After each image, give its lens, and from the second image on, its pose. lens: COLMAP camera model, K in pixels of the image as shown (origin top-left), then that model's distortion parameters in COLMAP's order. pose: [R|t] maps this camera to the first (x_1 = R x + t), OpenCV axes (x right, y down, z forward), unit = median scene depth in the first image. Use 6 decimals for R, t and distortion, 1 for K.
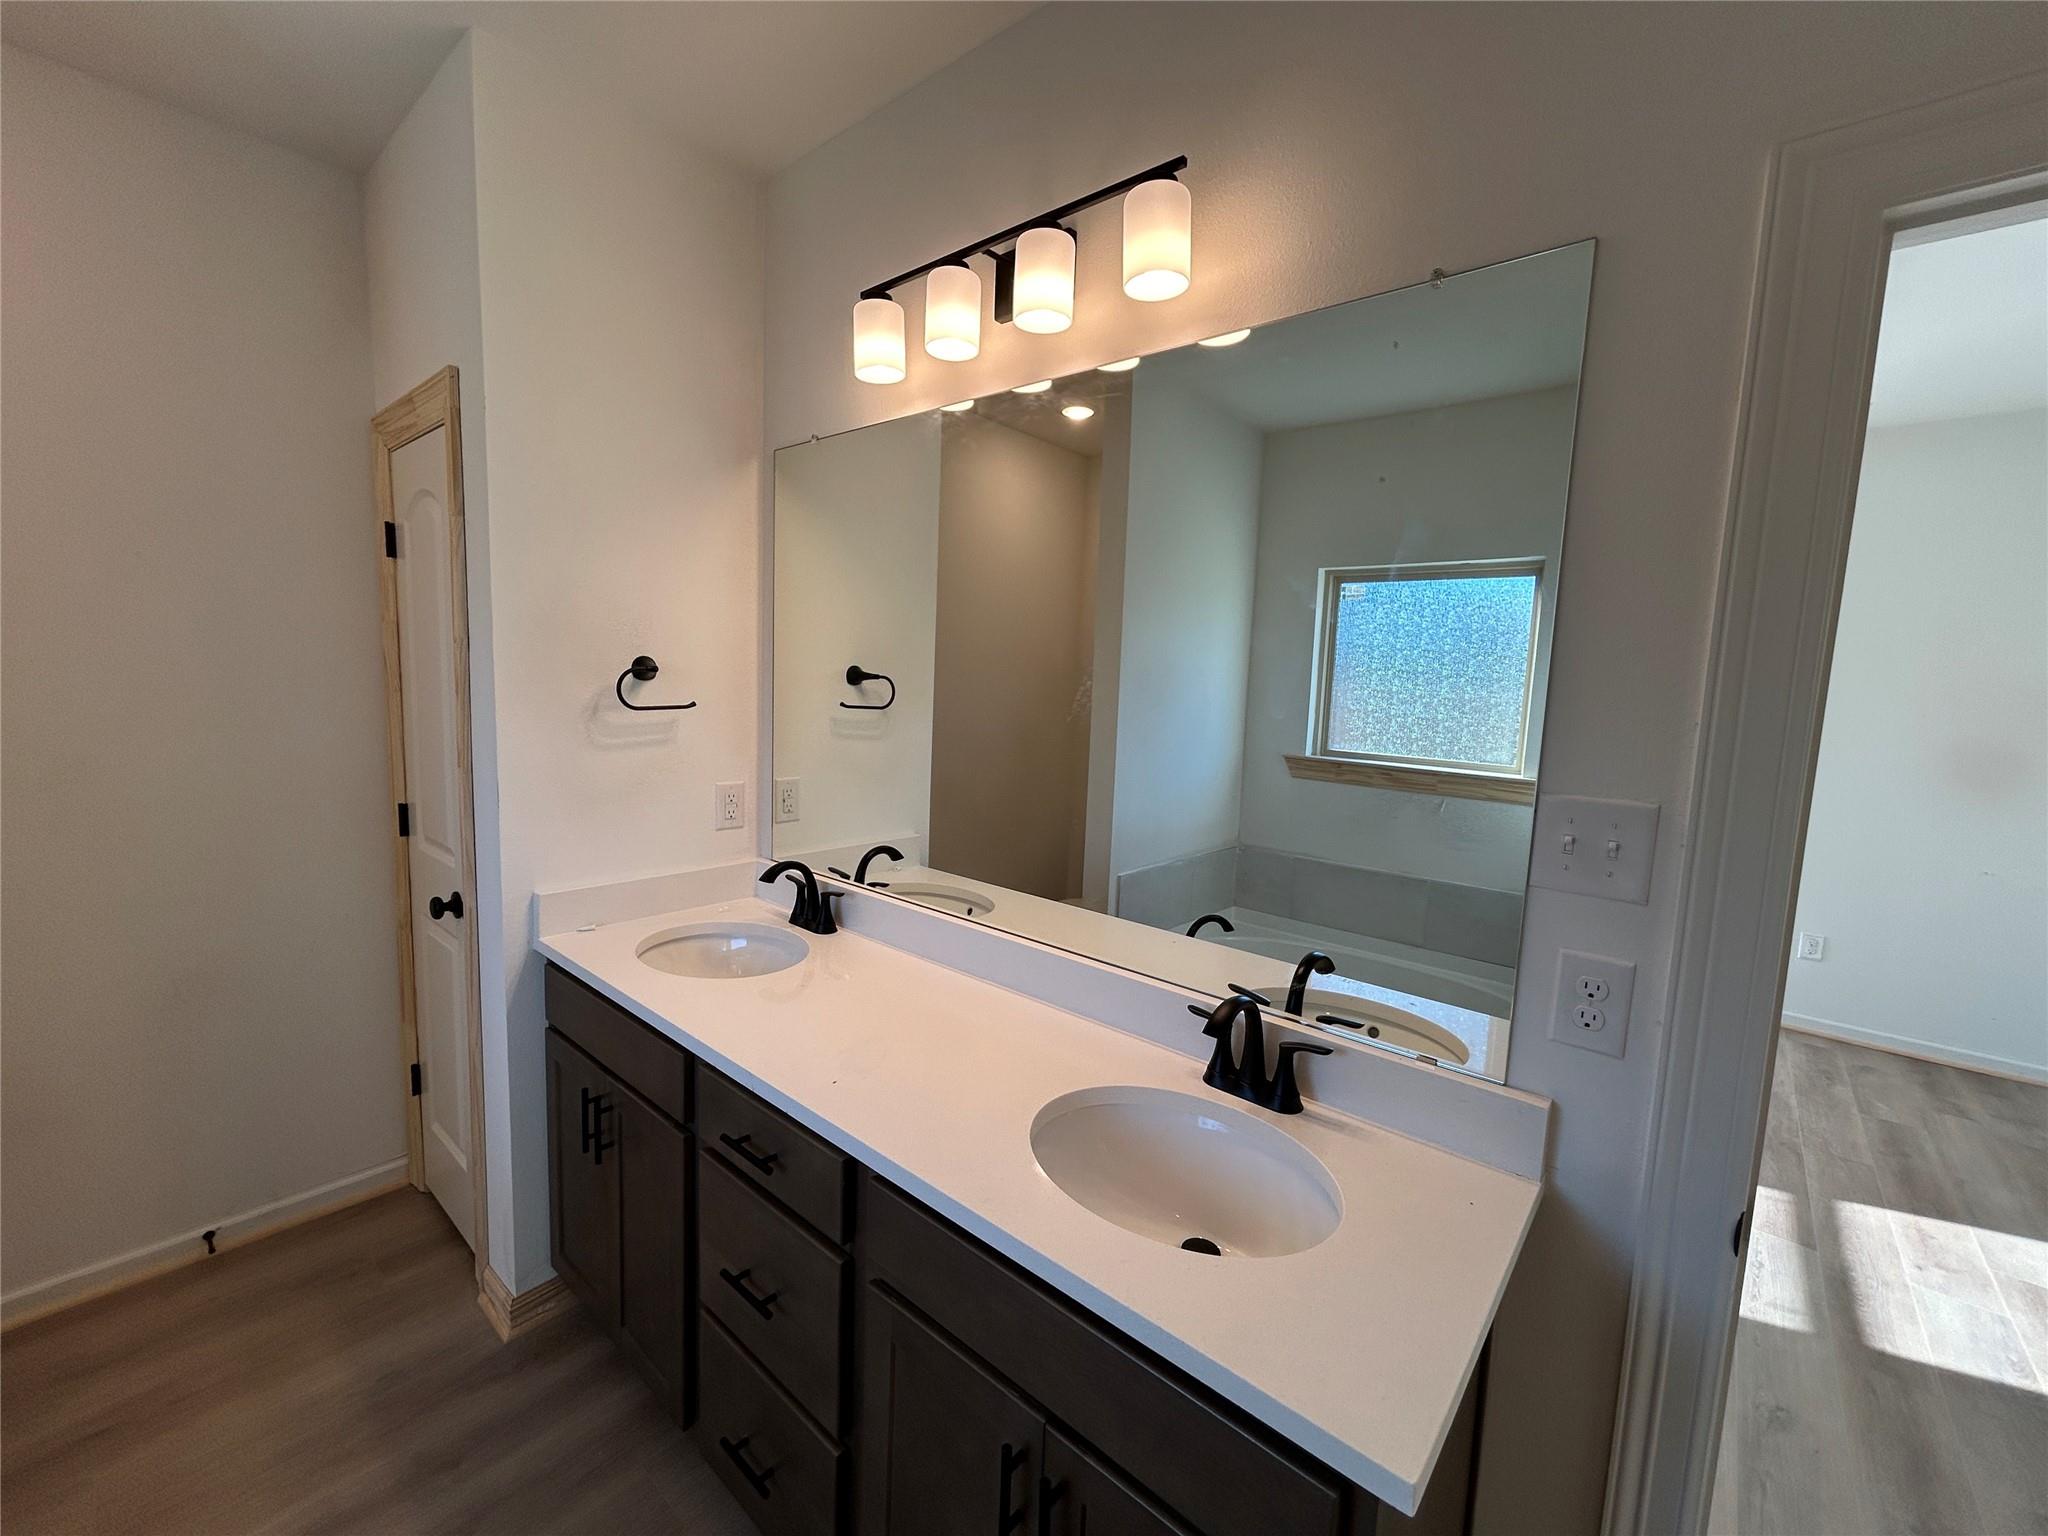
lens RADIAL K [[829.0, 0, 1018.0], [0, 829.0, 767.4], [0, 0, 1]] dist [-0.003850, 0.002989]
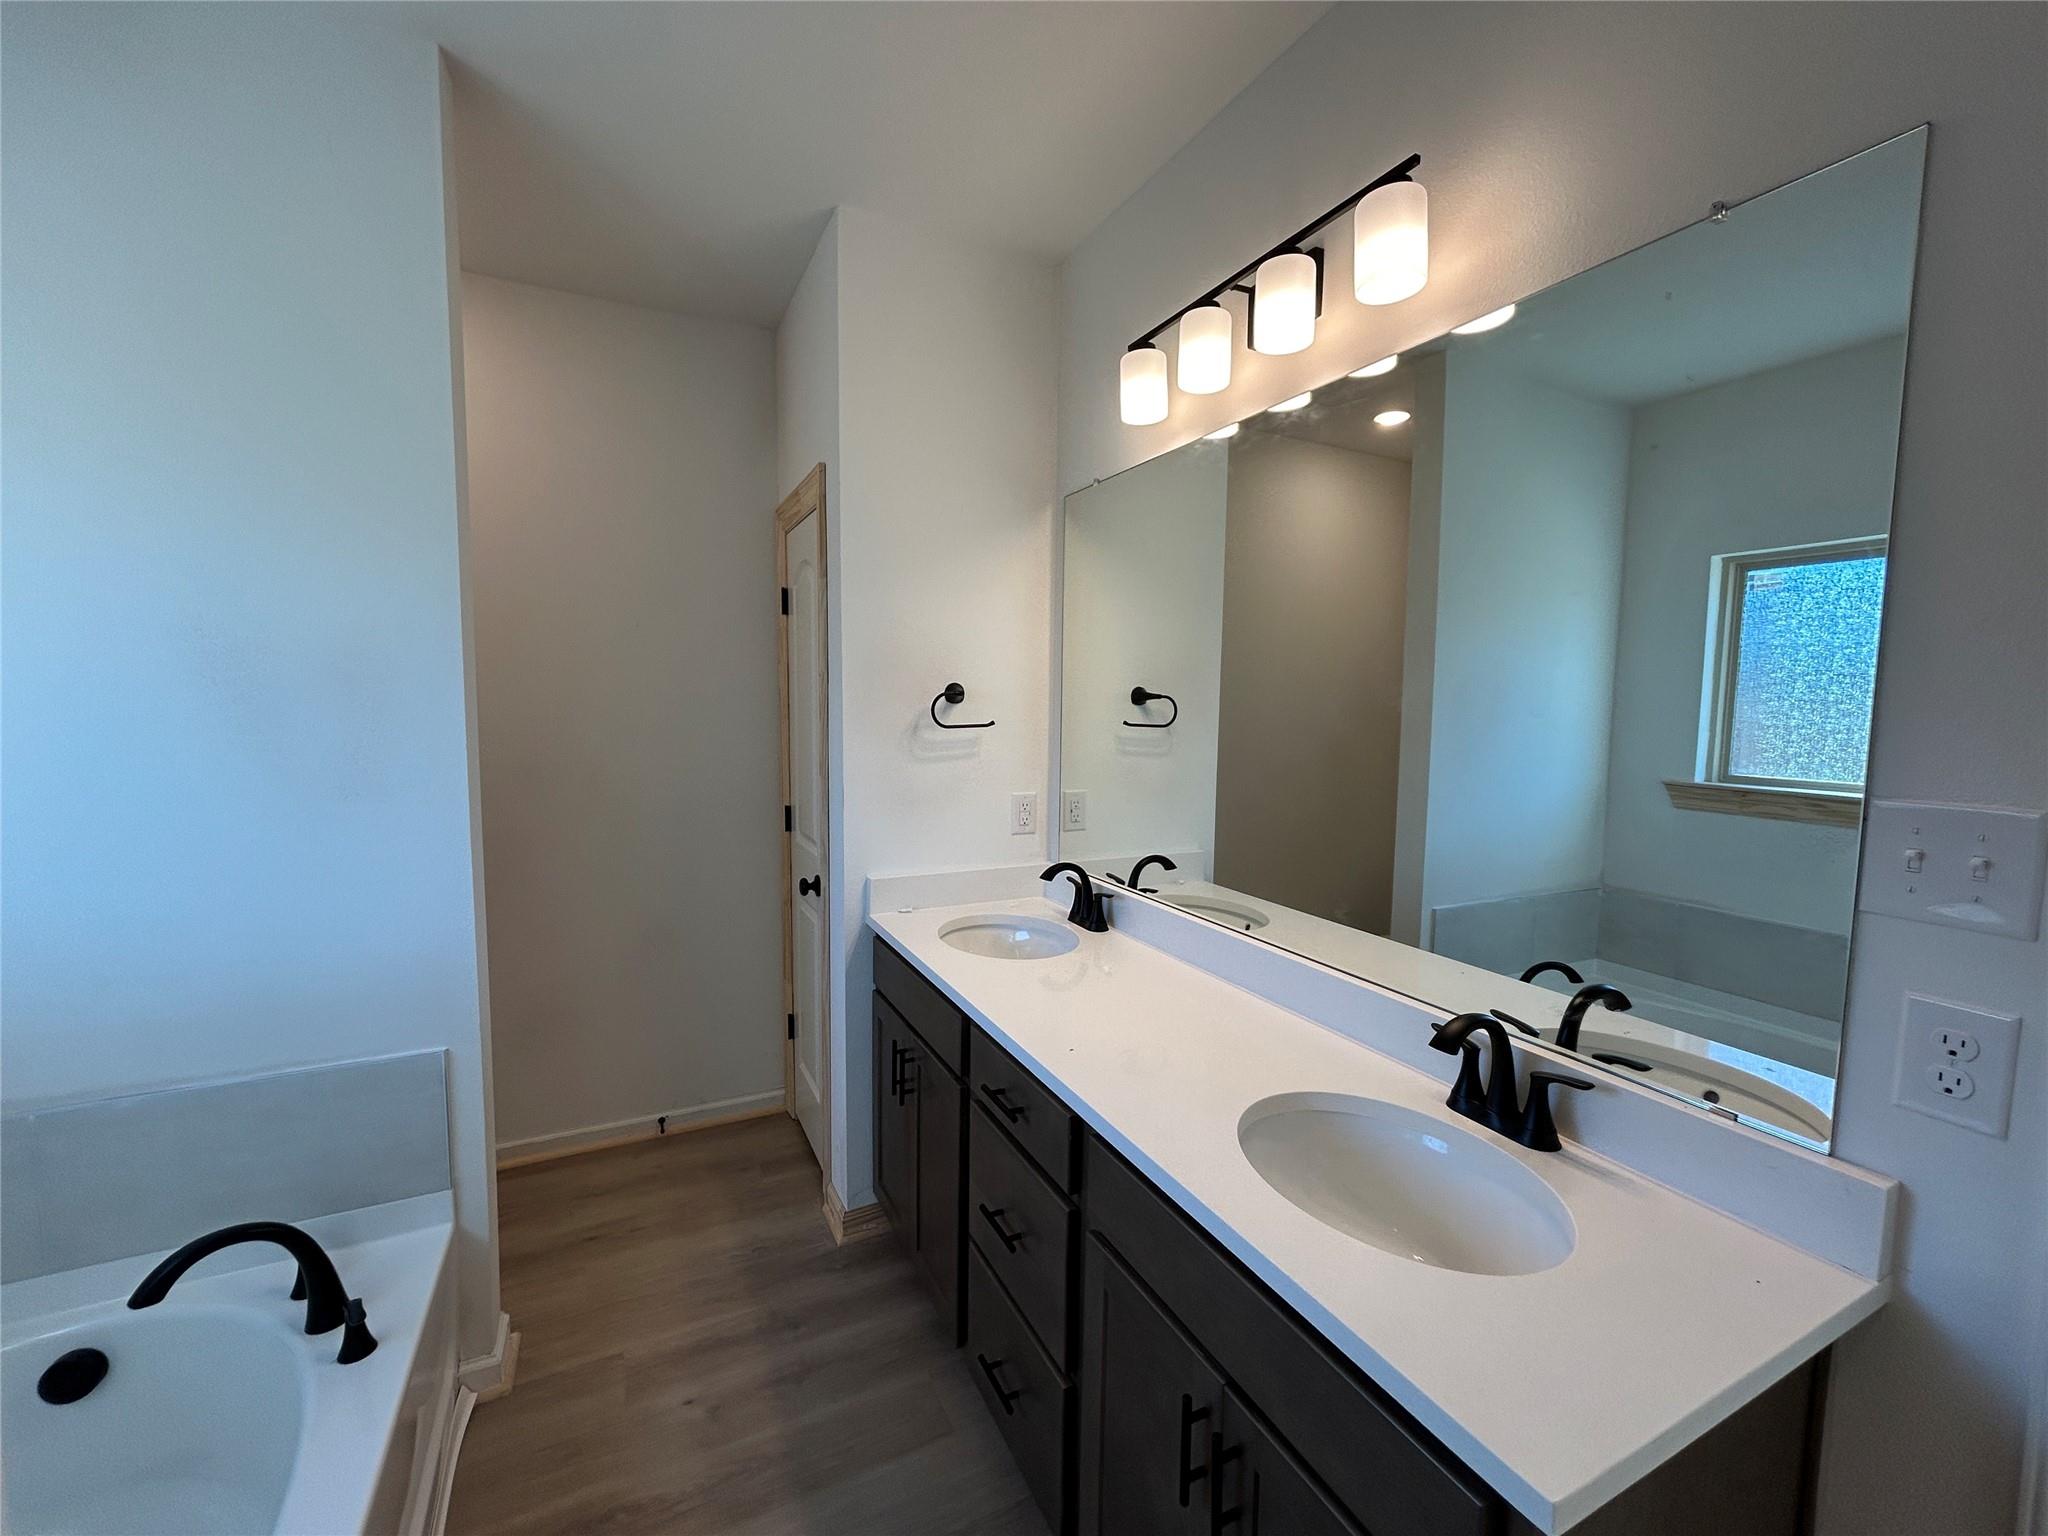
lens RADIAL K [[829.0, 0, 1018.0], [0, 829.0, 767.4], [0, 0, 1]] dist [-0.003850, 0.002989]
pose [[0.920827, 0.004432, -0.389946, 0.116771], [-0.019222, 0.999236, -0.034036, 0.030951], [0.389497, 0.038837, 0.920208, -0.056519]]
